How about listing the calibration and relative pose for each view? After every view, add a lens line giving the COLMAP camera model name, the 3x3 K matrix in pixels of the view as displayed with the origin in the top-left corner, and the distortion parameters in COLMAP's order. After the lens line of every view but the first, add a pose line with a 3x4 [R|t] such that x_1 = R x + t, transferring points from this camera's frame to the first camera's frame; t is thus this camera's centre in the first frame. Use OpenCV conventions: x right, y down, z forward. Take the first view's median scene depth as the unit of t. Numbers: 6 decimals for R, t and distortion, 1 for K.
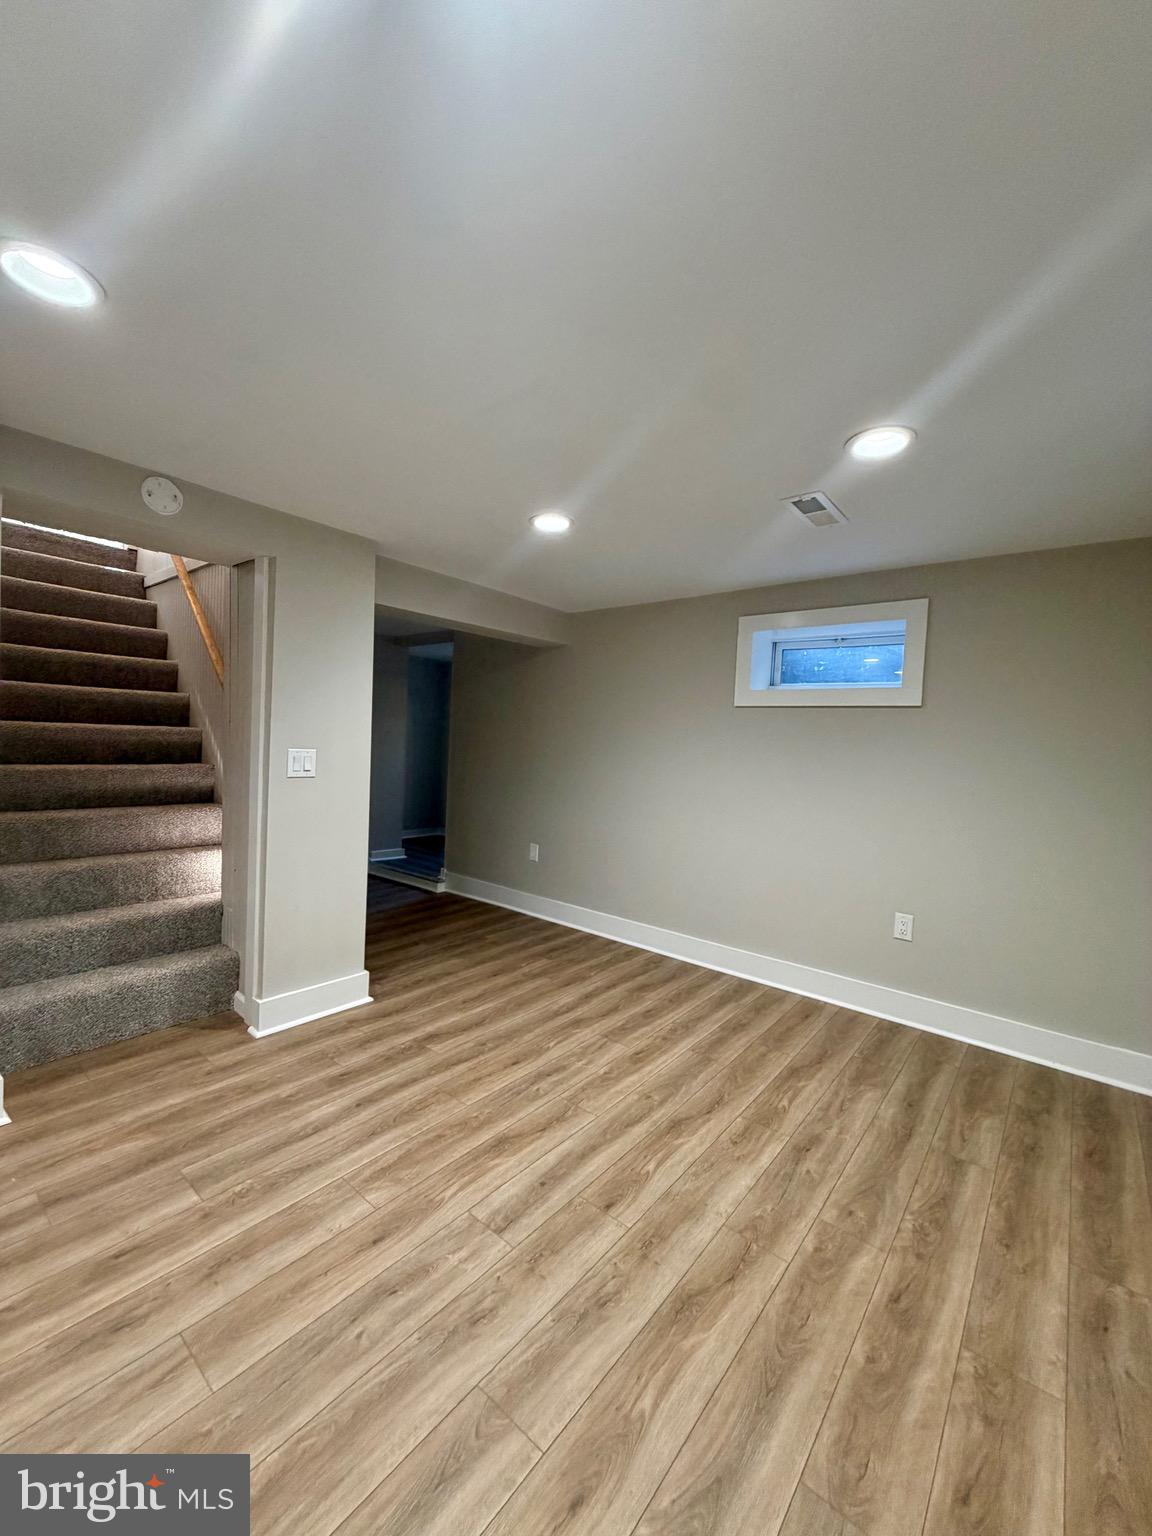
lens RADIAL K [[604.3, 0, 576.2], [0, 604.3, 763.8], [0, 0, 1]] dist [0.000481, -0.000181]
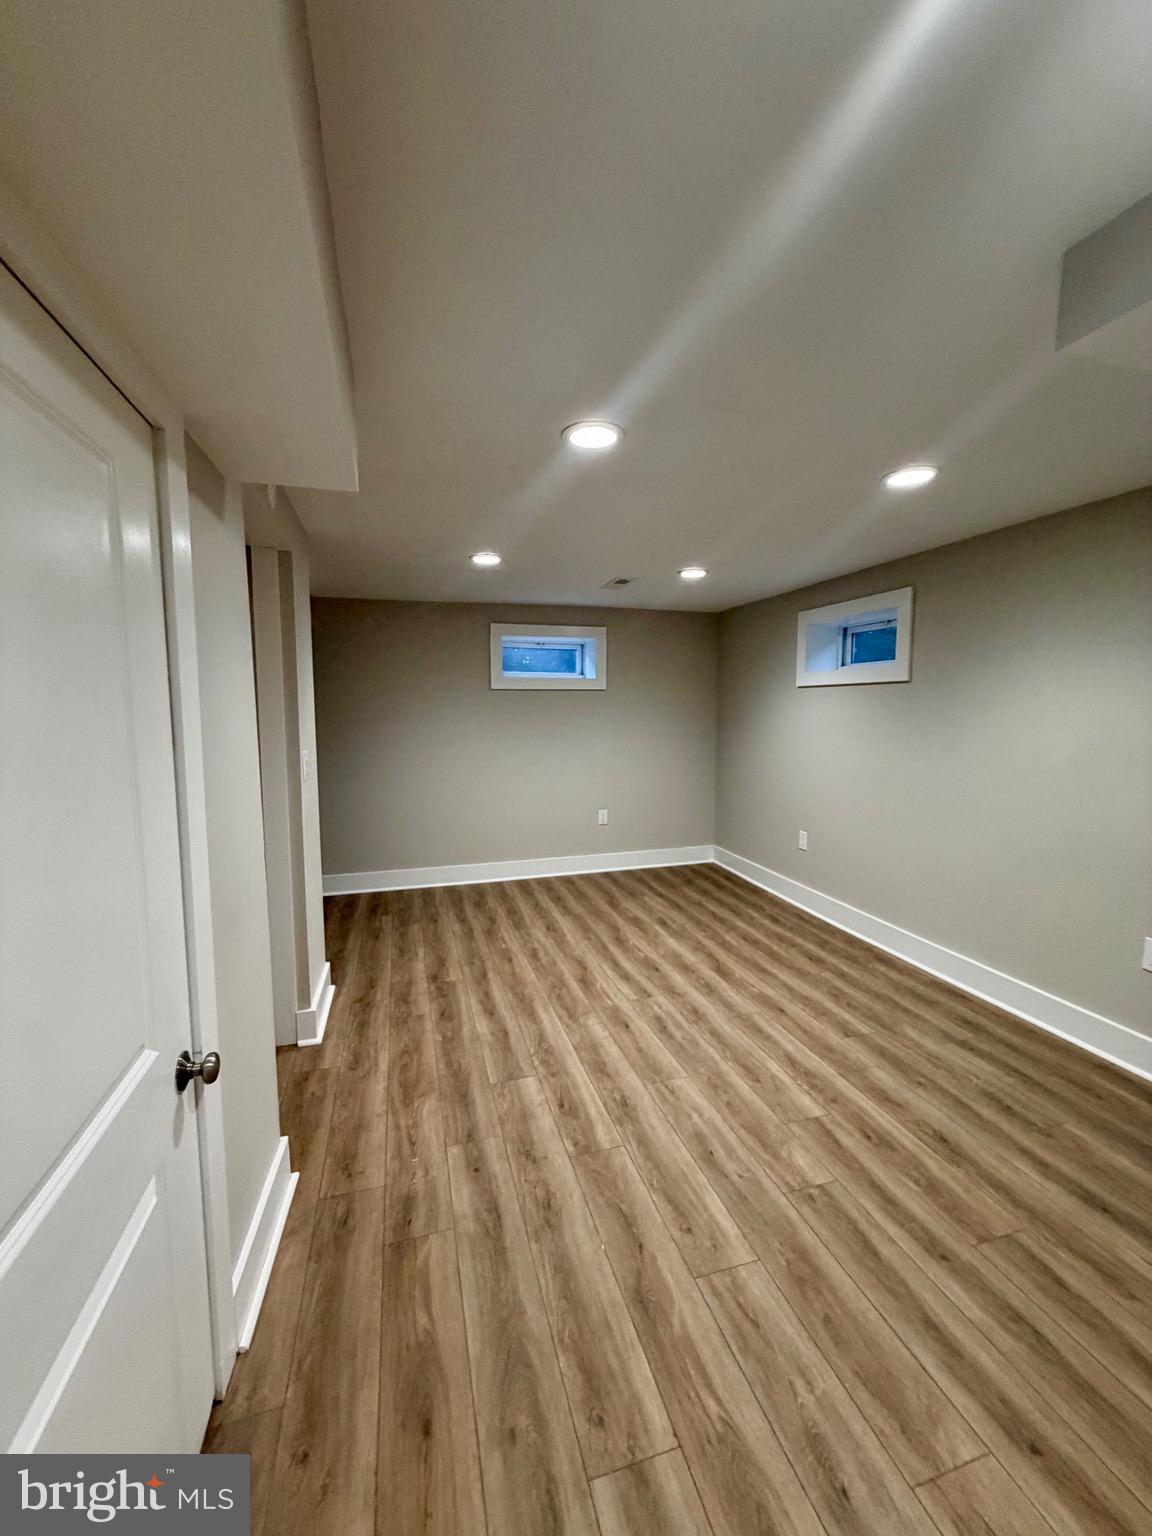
lens RADIAL K [[604.3, 0, 576.2], [0, 604.3, 763.8], [0, 0, 1]] dist [0.000481, -0.000181]
pose [[0.563276, -0.119614, 0.817565, -1.171758], [0.057073, 0.992735, 0.105921, -0.090627], [-0.824296, -0.013002, 0.566010, 0.112286]]
